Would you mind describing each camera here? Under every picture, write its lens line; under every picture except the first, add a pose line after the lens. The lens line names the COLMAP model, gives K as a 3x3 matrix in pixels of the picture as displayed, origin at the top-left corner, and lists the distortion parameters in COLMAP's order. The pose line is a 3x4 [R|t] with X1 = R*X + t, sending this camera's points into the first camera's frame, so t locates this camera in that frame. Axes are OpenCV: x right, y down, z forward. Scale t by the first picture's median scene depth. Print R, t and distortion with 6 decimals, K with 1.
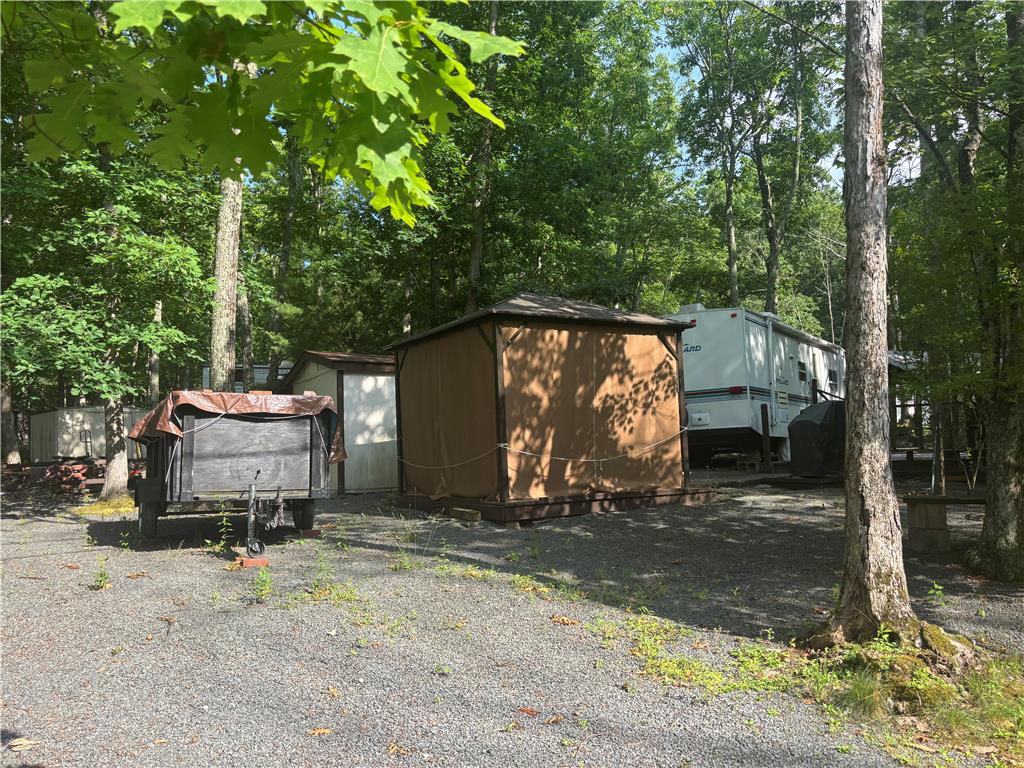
lens RADIAL K [[776.5, 0, 512.0], [0, 776.5, 384.0], [0, 0, 1]] dist [-0.001123, -0.000323]
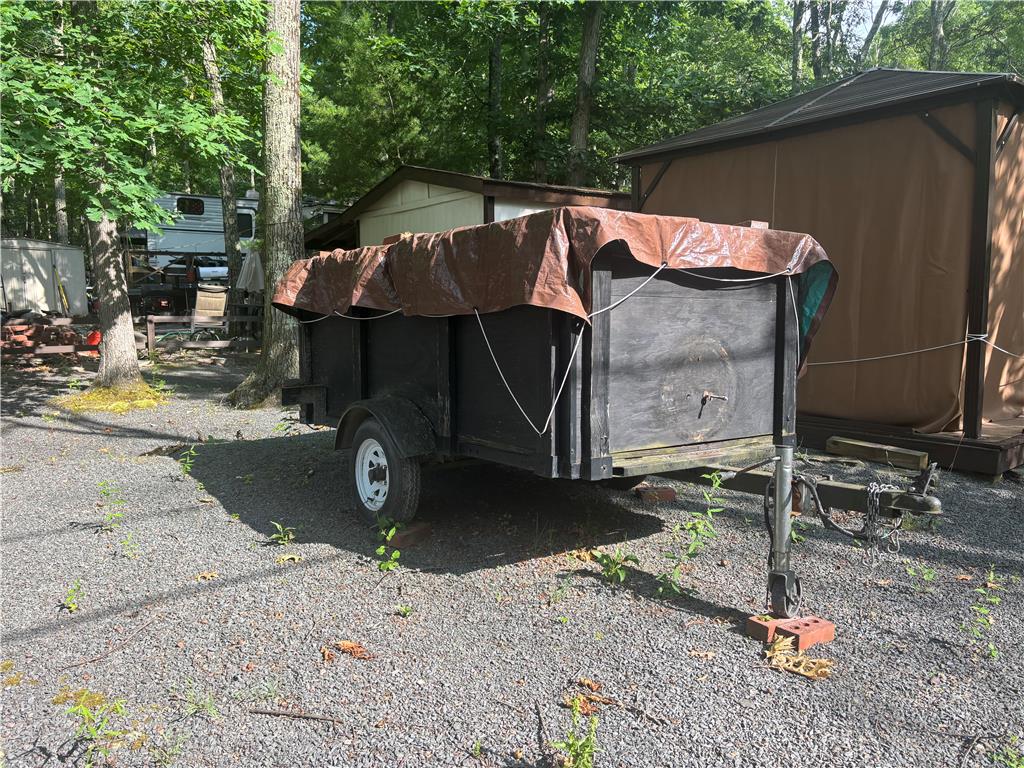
lens RADIAL K [[790.0, 0, 512.0], [0, 790.0, 384.0], [0, 0, 1]] dist [-0.010138, -0.002193]
pose [[0.991514, 0.013093, 0.129335, -0.388593], [-0.037011, 0.982171, 0.184312, 0.018516], [-0.124616, -0.187535, 0.974321, 0.448563]]
